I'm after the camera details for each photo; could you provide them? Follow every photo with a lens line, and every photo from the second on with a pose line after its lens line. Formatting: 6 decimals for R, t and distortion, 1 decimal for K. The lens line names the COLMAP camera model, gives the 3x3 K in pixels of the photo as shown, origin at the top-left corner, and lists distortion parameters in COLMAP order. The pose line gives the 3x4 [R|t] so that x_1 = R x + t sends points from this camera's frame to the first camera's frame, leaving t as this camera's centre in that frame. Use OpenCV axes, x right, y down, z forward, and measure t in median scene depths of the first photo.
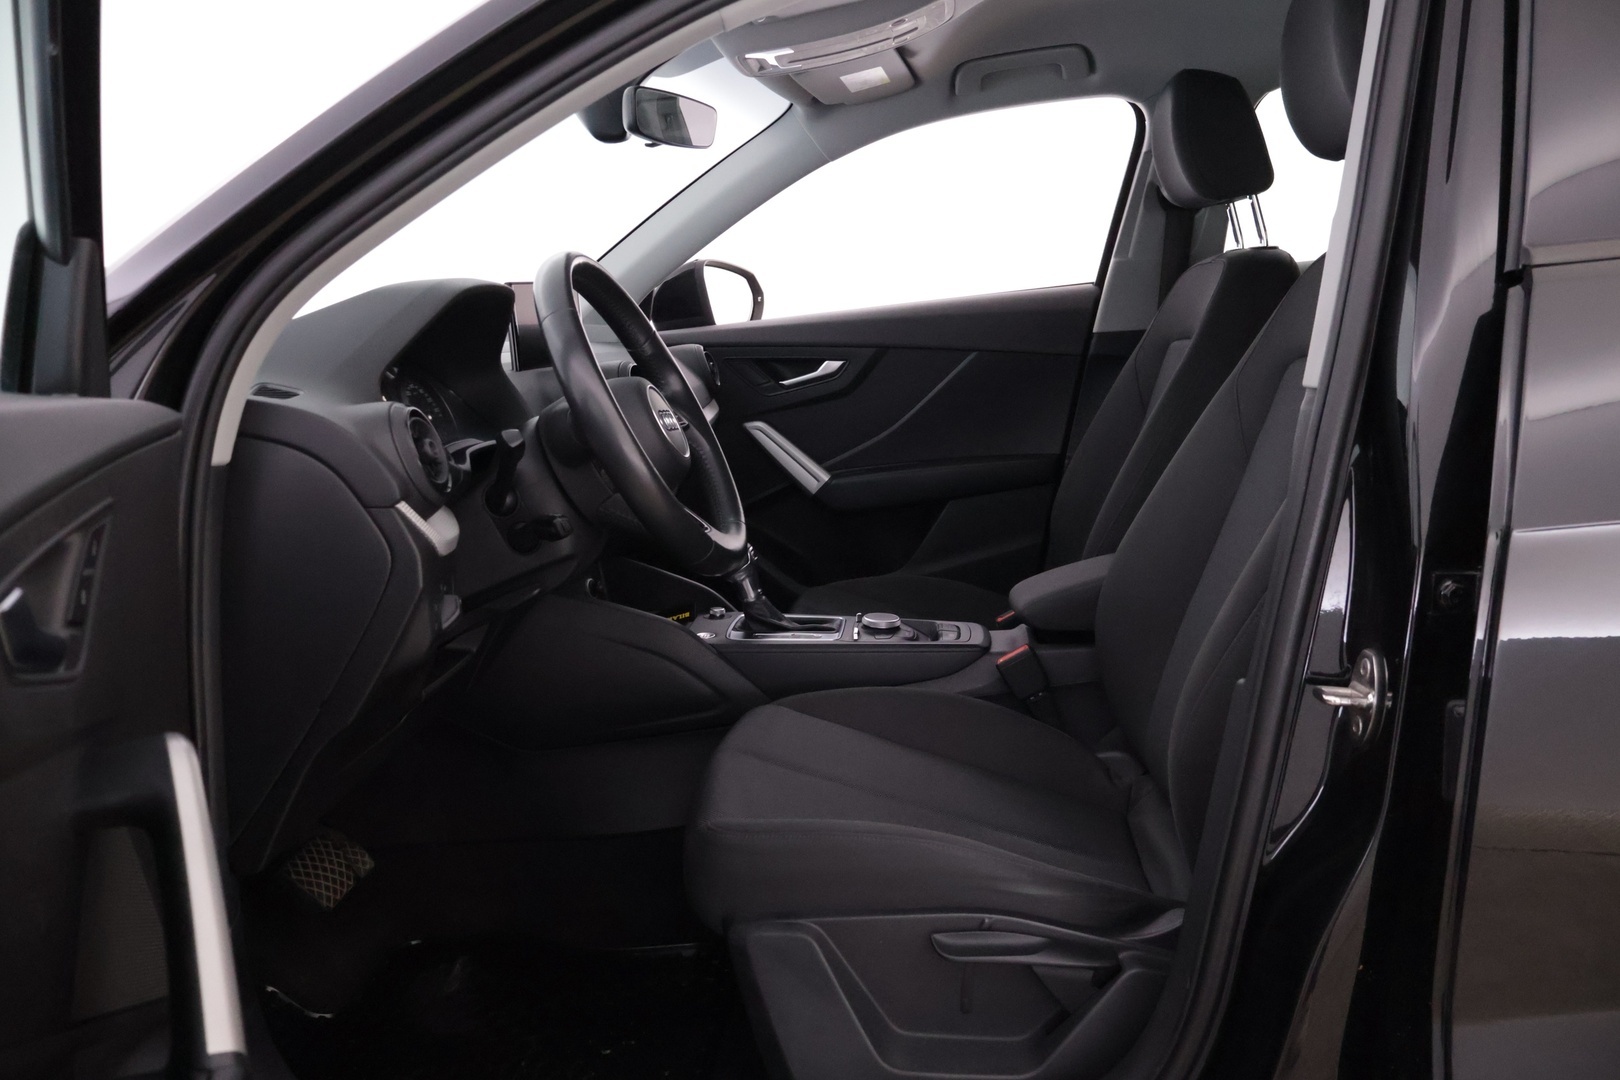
lens RADIAL K [[1348.3, 0, 809.5], [0, 1348.3, 536.5], [0, 0, 1]] dist [-0.095141, -0.002751]
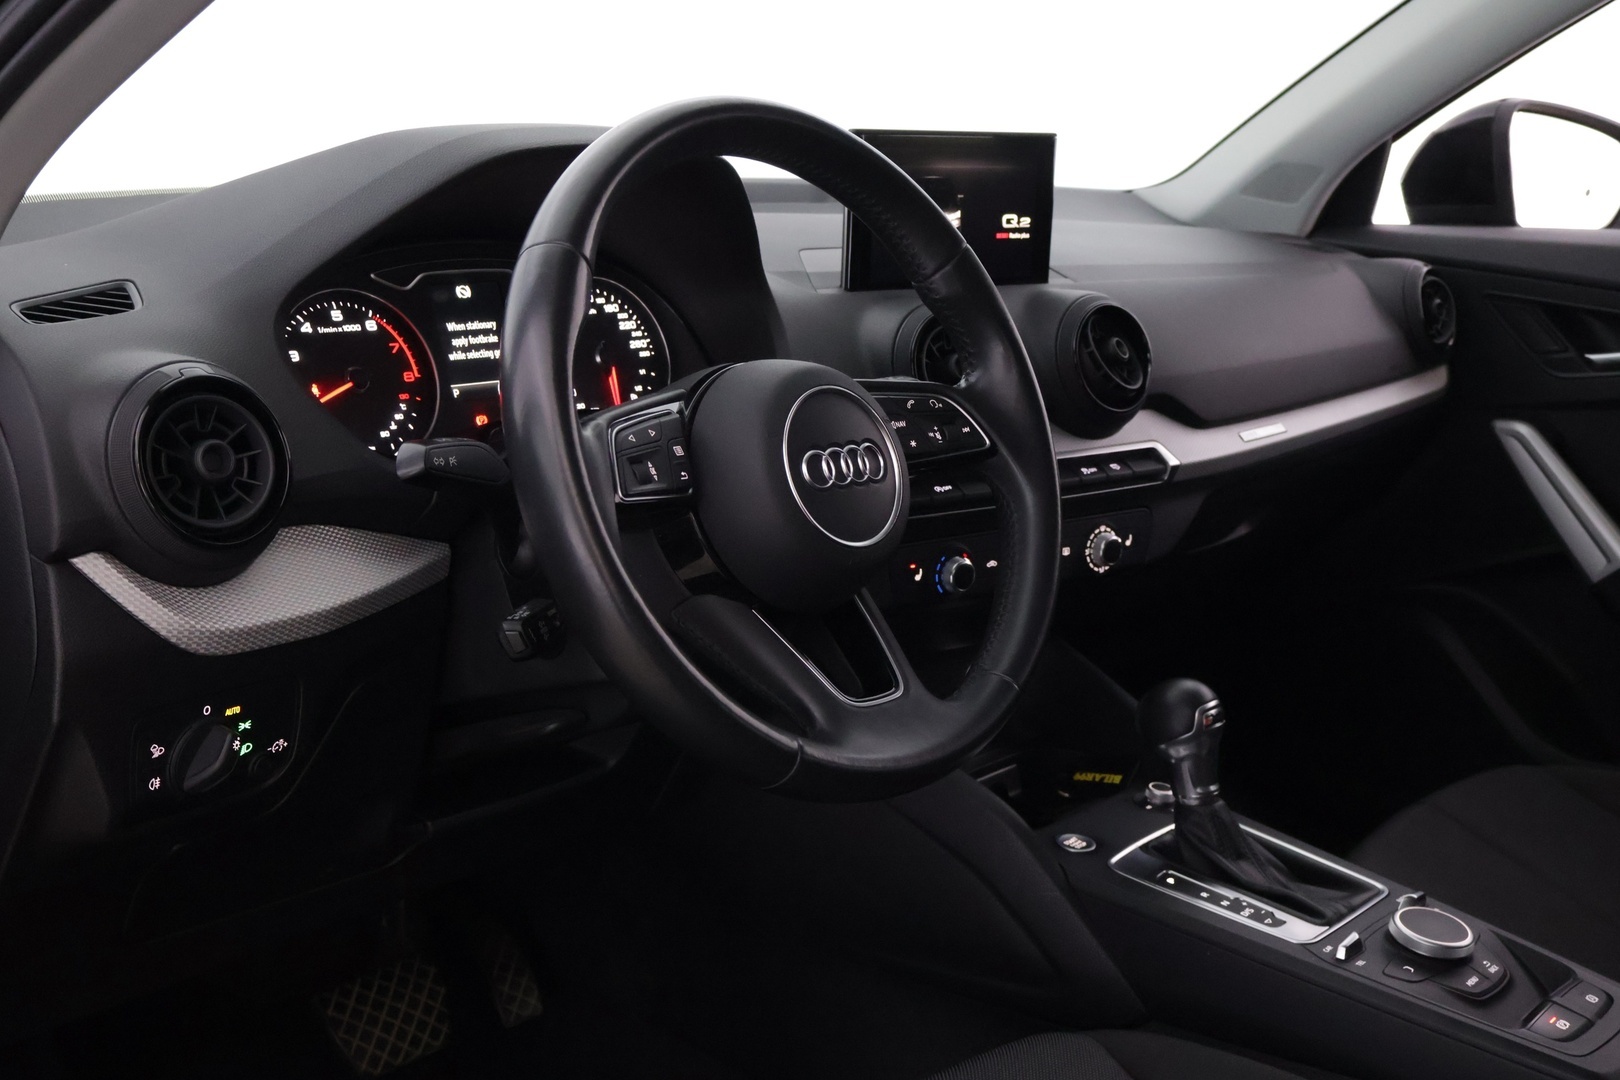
lens RADIAL K [[1701.6, 0, 810.5], [0, 1701.6, 547.1], [0, 0, 1]] dist [-0.015046, 0.000000]
pose [[0.770913, 0.234436, -0.592228, 0.203709], [-0.181348, 0.972104, 0.148748, -0.115845], [0.610579, -0.007272, 0.791922, 0.408874]]
